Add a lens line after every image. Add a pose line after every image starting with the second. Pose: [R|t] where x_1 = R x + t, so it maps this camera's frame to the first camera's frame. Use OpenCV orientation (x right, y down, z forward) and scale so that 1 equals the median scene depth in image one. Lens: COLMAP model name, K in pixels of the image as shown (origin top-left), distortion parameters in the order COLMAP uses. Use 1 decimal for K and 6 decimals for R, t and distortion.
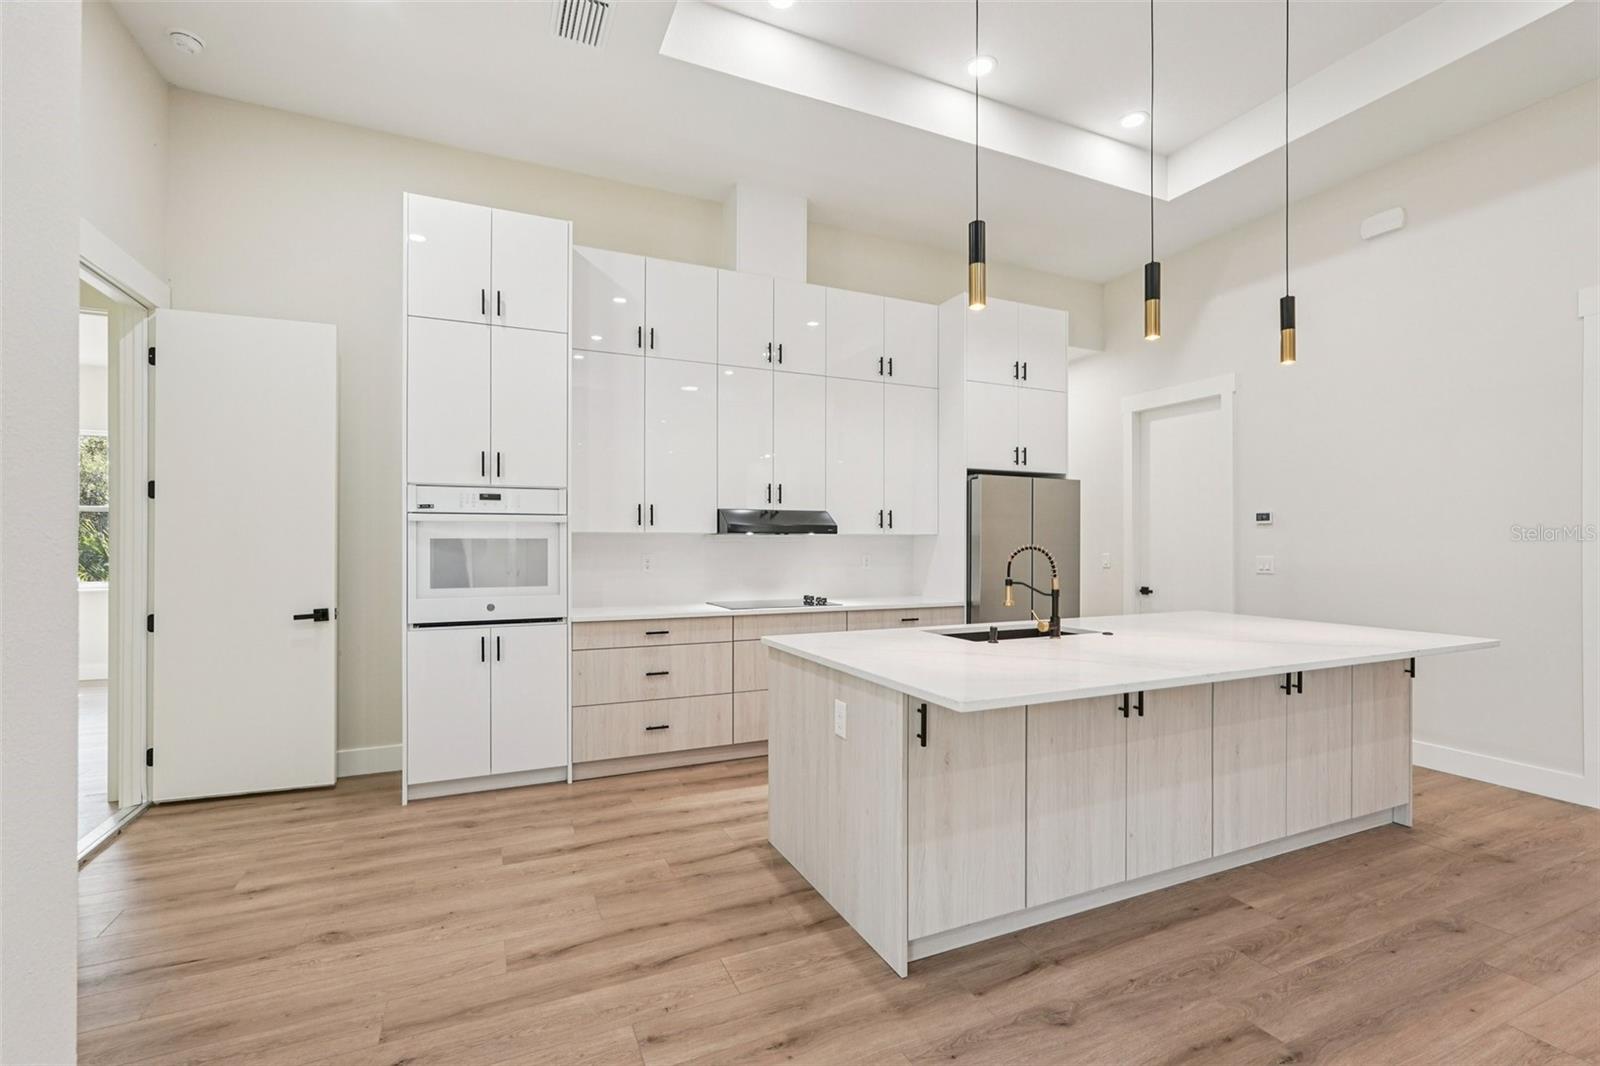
lens RADIAL K [[708.0, 0, 801.1], [0, 708.0, 541.3], [0, 0, 1]] dist [-0.015192, 0.008530]
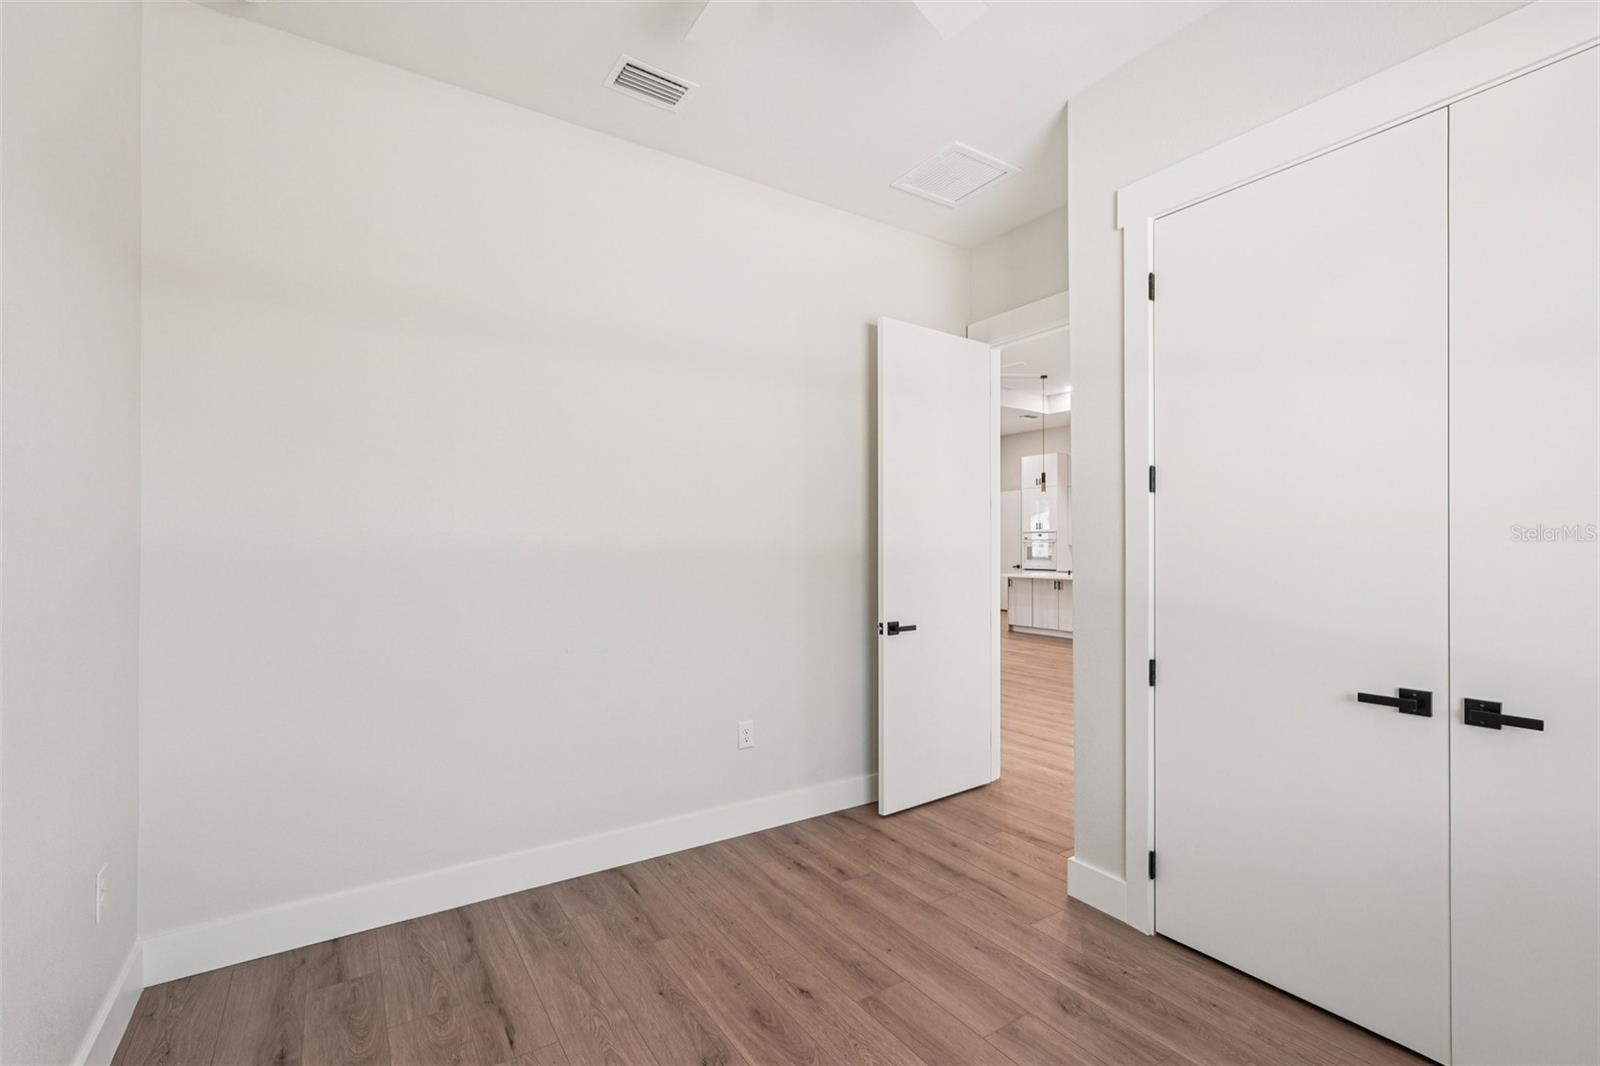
lens RADIAL K [[708.0, 0, 801.1], [0, 708.0, 541.3], [0, 0, 1]] dist [-0.015192, 0.008530]
pose [[0.154789, -0.008095, -0.987914, 2.954900], [0.001222, 0.999967, -0.008003, -0.002678], [0.987947, 0.000031, 0.154793, -0.772060]]
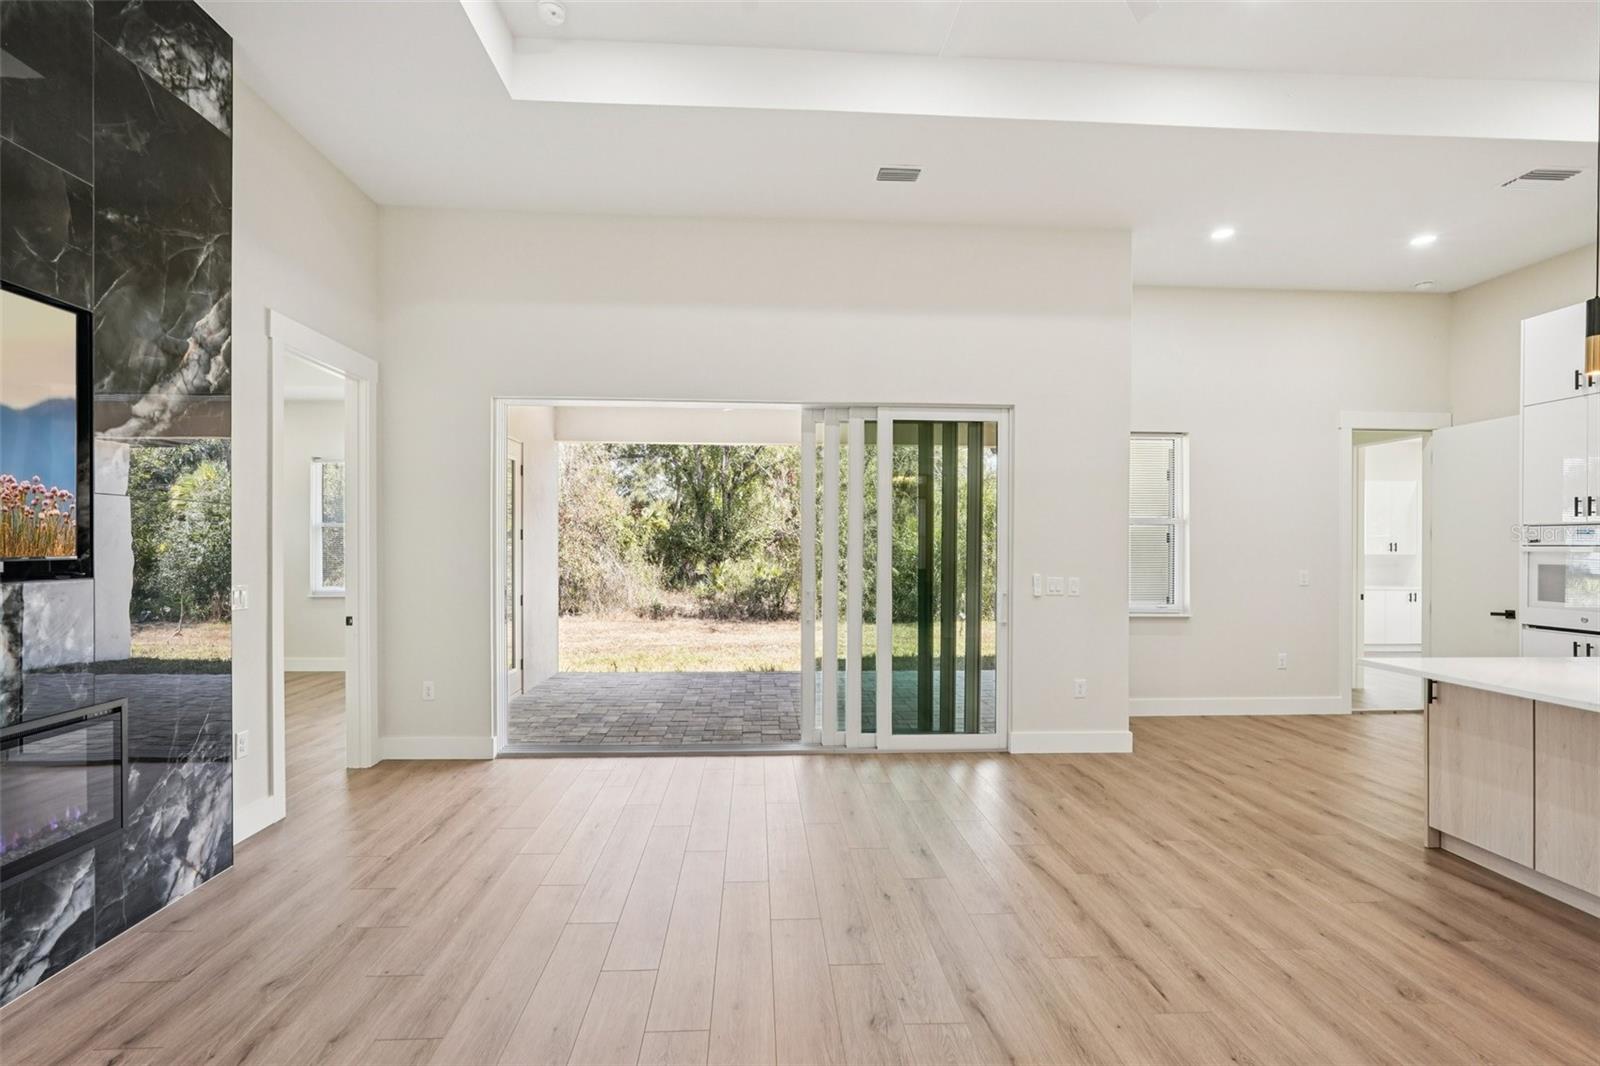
lens RADIAL K [[713.5, 0, 791.6], [0, 713.5, 547.6], [0, 0, 1]] dist [-0.016502, 0.008196]
pose [[-0.366628, -0.002100, -0.930365, 1.248079], [-0.003513, 0.999993, -0.000873, -0.028415], [0.930361, 0.002949, -0.366633, 0.146063]]
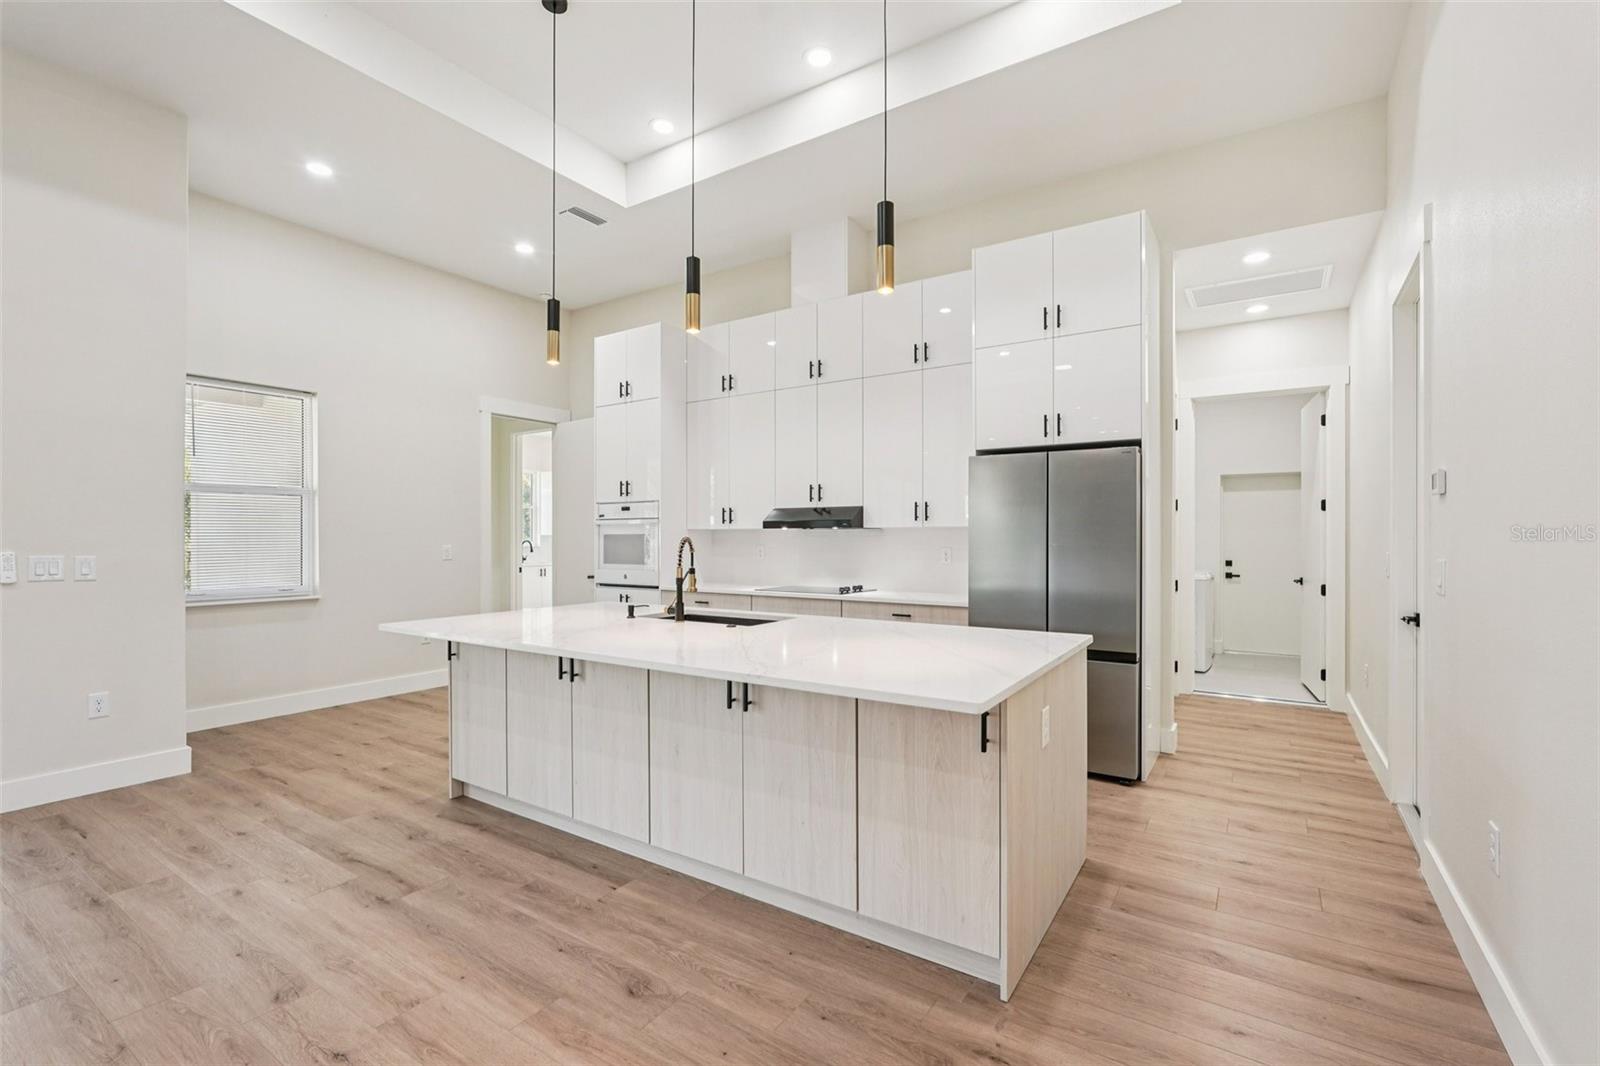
lens RADIAL K [[708.0, 0, 801.1], [0, 708.0, 541.3], [0, 0, 1]] dist [-0.015192, 0.008530]
pose [[0.530124, 0.002065, -0.847918, 1.150866], [0.004611, 0.999975, 0.005318, 0.005194], [0.847908, -0.006729, 0.530101, 0.476558]]
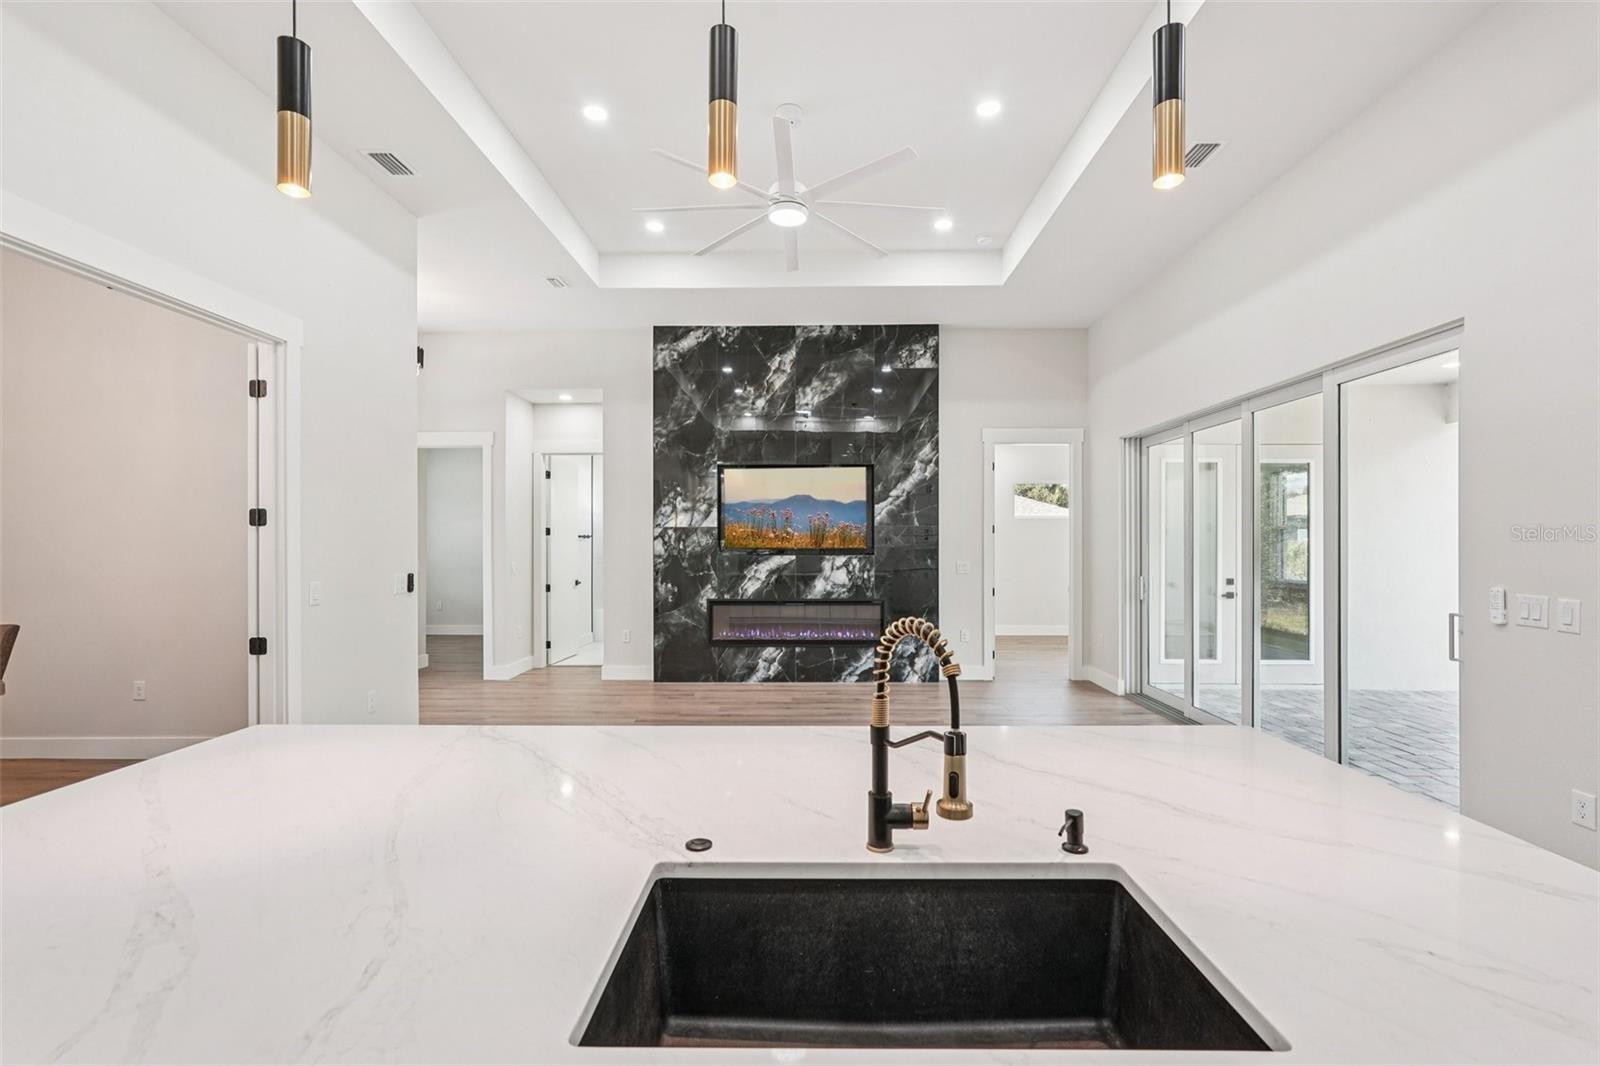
lens RADIAL K [[708.0, 0, 801.1], [0, 708.0, 541.3], [0, 0, 1]] dist [-0.015192, 0.008530]
pose [[-0.902311, -0.002373, 0.431078, 0.200366], [-0.002713, 0.999996, -0.000173, -0.034605], [-0.431076, -0.001325, -0.902314, 1.144638]]
